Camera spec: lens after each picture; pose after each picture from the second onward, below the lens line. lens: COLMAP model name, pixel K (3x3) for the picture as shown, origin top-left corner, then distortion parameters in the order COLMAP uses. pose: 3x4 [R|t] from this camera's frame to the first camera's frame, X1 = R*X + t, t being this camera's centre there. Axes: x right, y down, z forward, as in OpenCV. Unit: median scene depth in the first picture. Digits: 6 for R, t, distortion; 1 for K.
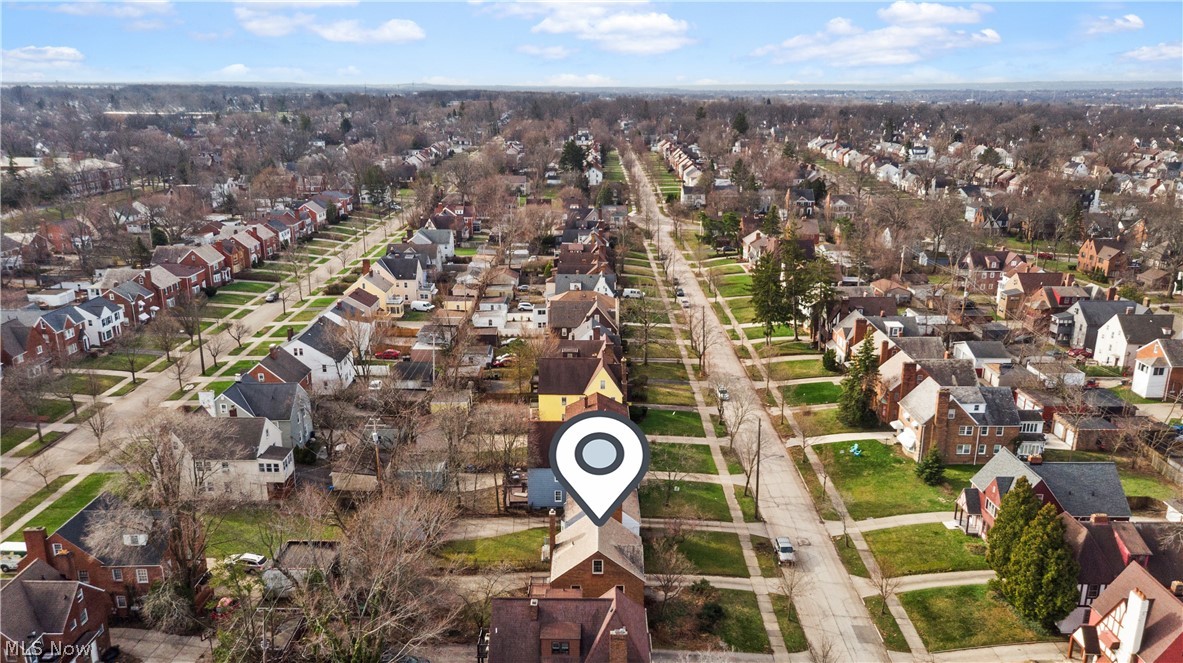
lens RADIAL K [[853.4, 0, 591.5], [0, 853.4, 331.5], [0, 0, 1]] dist [0.021391, -0.002544]
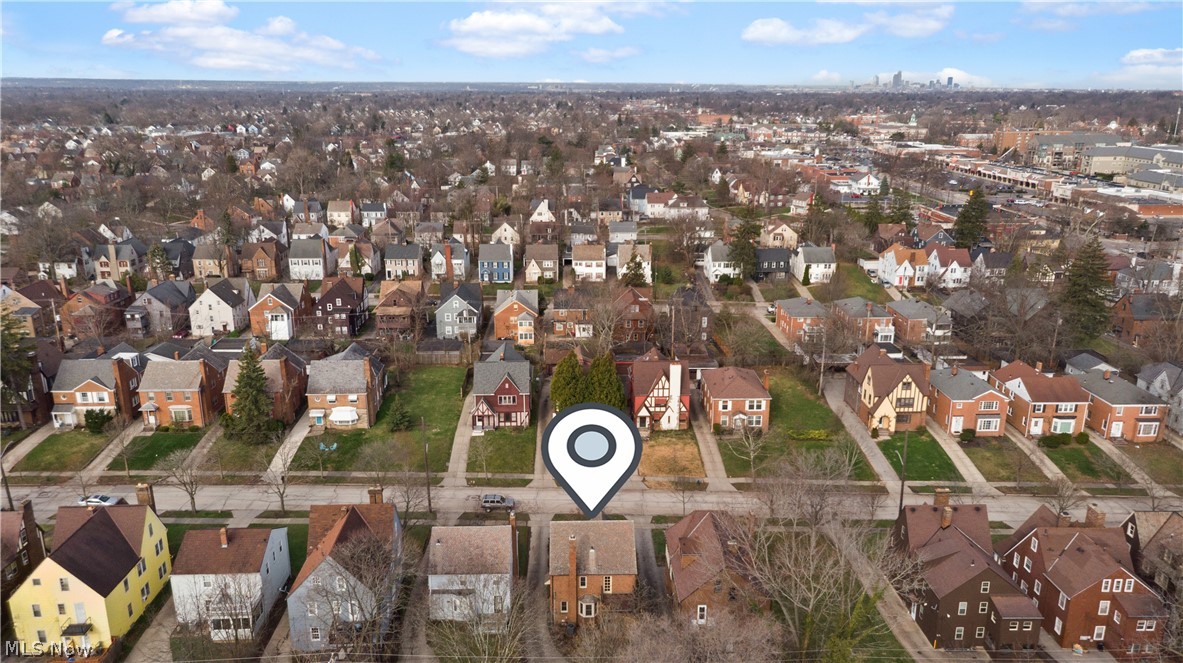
lens RADIAL K [[853.4, 0, 591.5], [0, 853.4, 331.5], [0, 0, 1]] dist [0.021391, -0.002544]
pose [[-0.040594, -0.276000, 0.960300, -0.718094], [0.271980, 0.921748, 0.276417, -0.204446], [-0.961446, 0.272404, 0.037650, 0.711254]]
